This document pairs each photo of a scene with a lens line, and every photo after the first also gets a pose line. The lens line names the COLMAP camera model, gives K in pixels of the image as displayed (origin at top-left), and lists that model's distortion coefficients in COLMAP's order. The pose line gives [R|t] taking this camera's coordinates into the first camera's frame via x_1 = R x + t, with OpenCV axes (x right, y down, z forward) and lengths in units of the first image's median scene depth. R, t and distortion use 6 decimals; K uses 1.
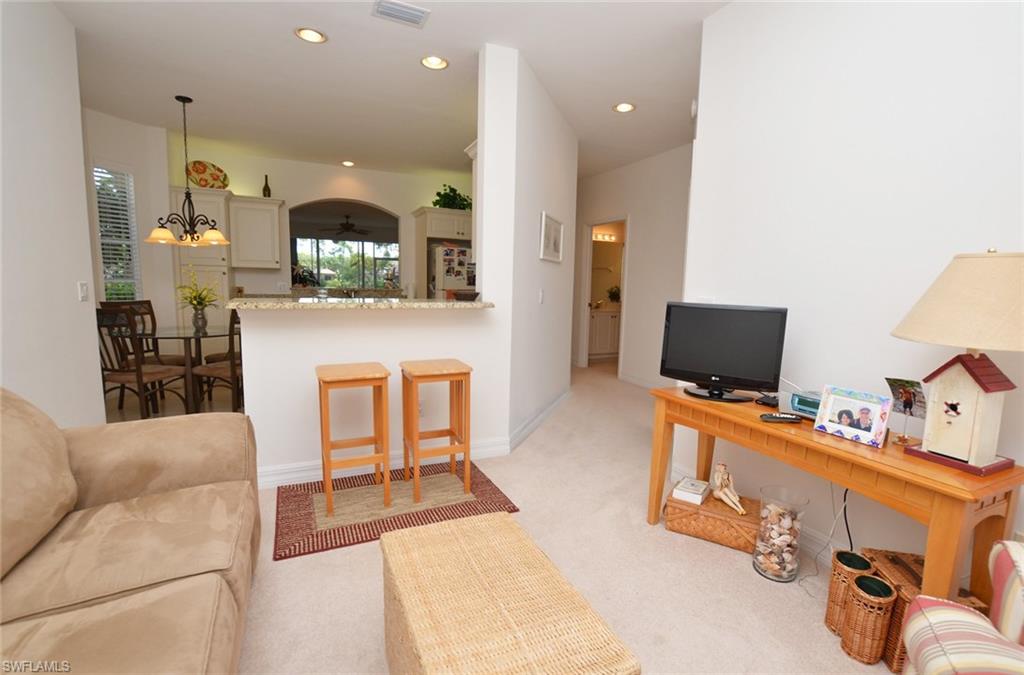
lens RADIAL K [[459.1, 0, 512.0], [0, 459.1, 337.5], [0, 0, 1]] dist [-0.016348, 0.000880]
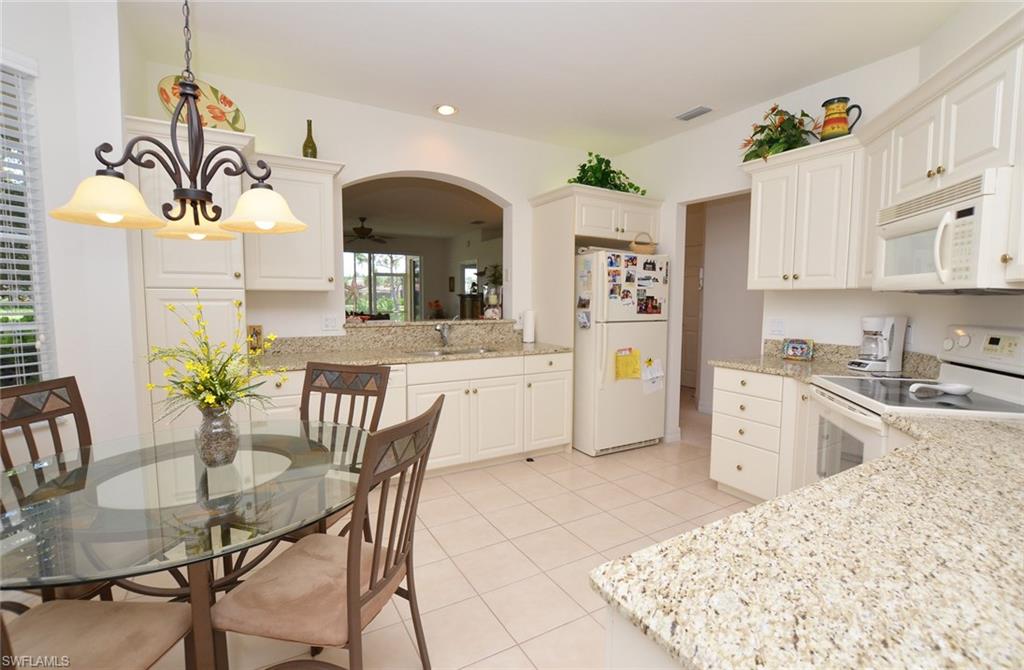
lens RADIAL K [[456.7, 0, 512.0], [0, 456.7, 335.0], [0, 0, 1]] dist [-0.020838, 0.000005]
pose [[0.996056, -0.023000, 0.085690, -0.372878], [0.026066, 0.999053, -0.034832, -0.080289], [-0.084808, 0.036929, 0.995713, 0.480562]]
